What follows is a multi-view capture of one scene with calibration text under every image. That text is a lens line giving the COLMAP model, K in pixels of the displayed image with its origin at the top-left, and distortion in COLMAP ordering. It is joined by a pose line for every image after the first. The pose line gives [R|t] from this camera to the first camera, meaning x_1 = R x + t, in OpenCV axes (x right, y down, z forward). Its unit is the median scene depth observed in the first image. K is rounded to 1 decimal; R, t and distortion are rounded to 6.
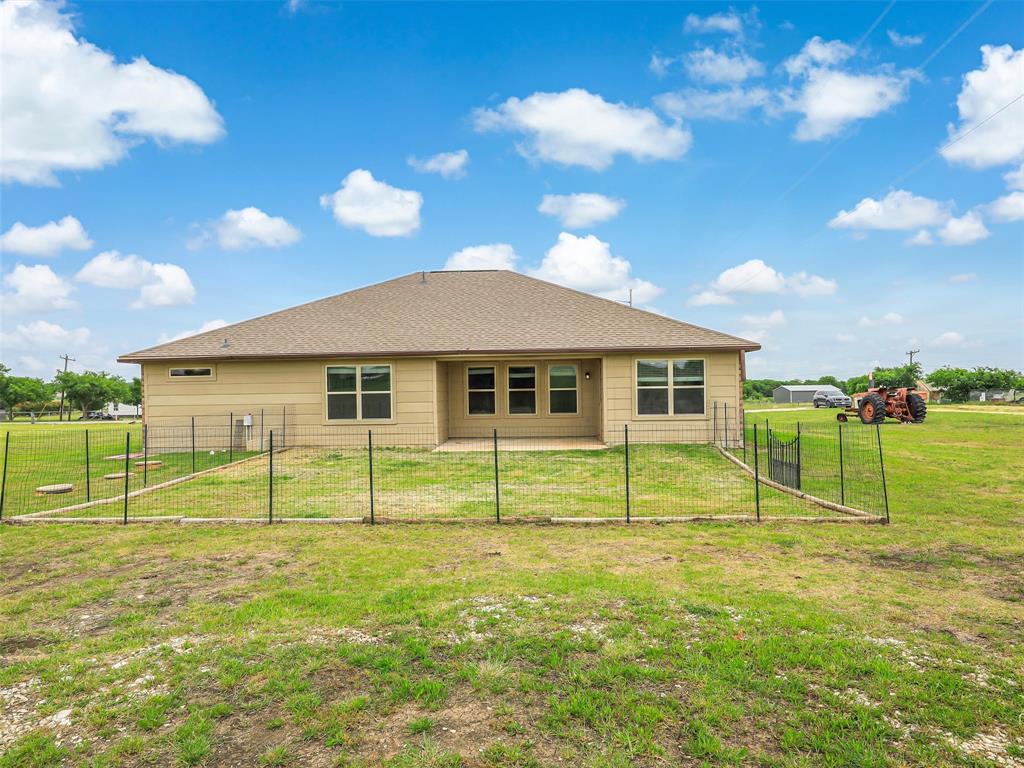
lens RADIAL K [[440.3, 0, 516.6], [0, 440.3, 385.1], [0, 0, 1]] dist [0.003494, -0.000042]
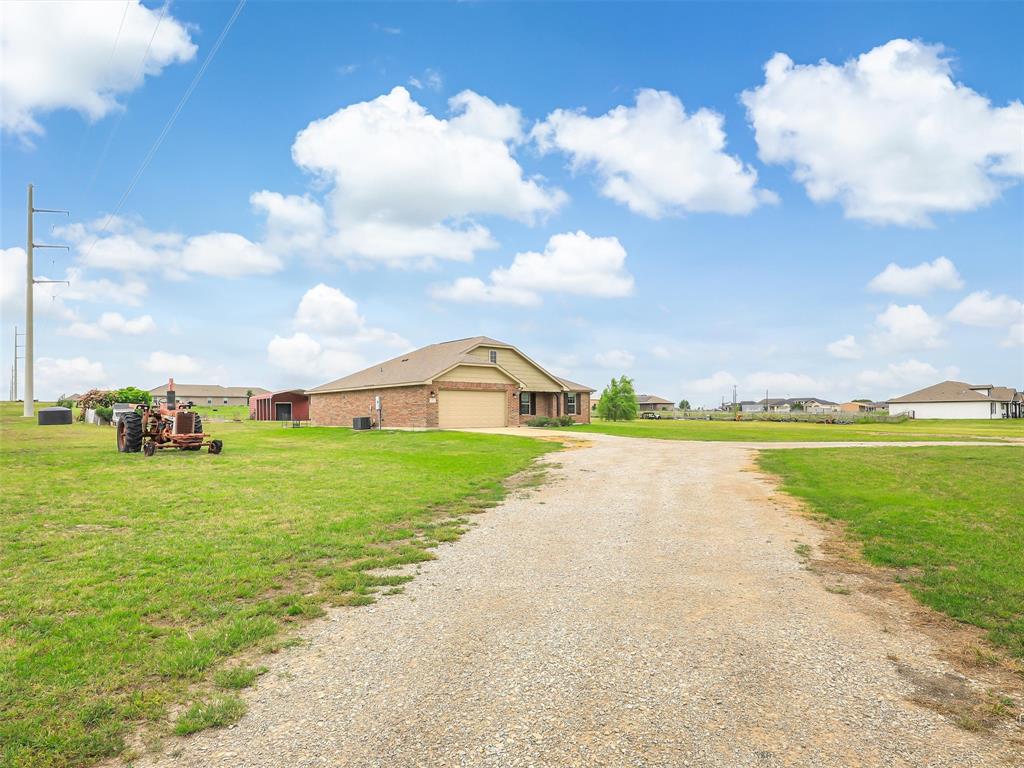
lens RADIAL K [[440.3, 0, 516.6], [0, 440.3, 385.1], [0, 0, 1]] dist [0.003494, -0.000042]
pose [[0.999879, -0.005250, 0.014611, -2.020609], [0.005113, 0.999943, 0.009394, -0.100275], [-0.014659, -0.009319, 0.999849, -0.011607]]
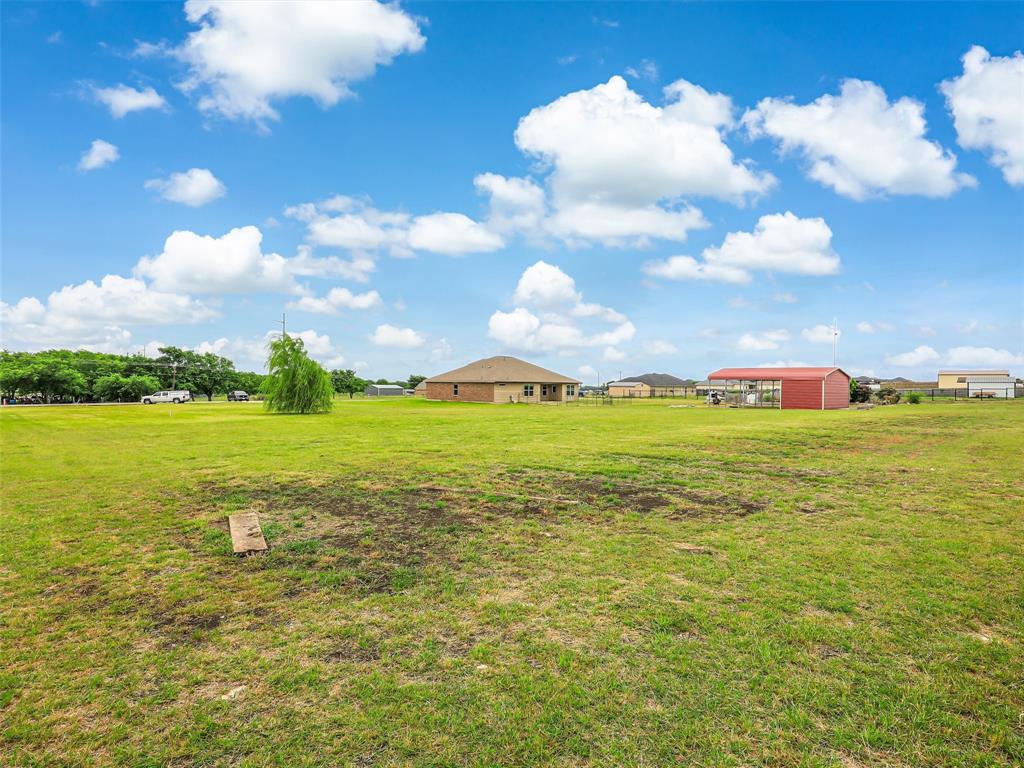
lens RADIAL K [[440.3, 0, 516.6], [0, 440.3, 385.1], [0, 0, 1]] dist [0.003494, -0.000042]
pose [[0.999847, -0.001630, 0.017443, -2.536200], [0.001861, 0.999911, -0.013228, -0.013581], [-0.017420, 0.013259, 0.999760, -0.044347]]
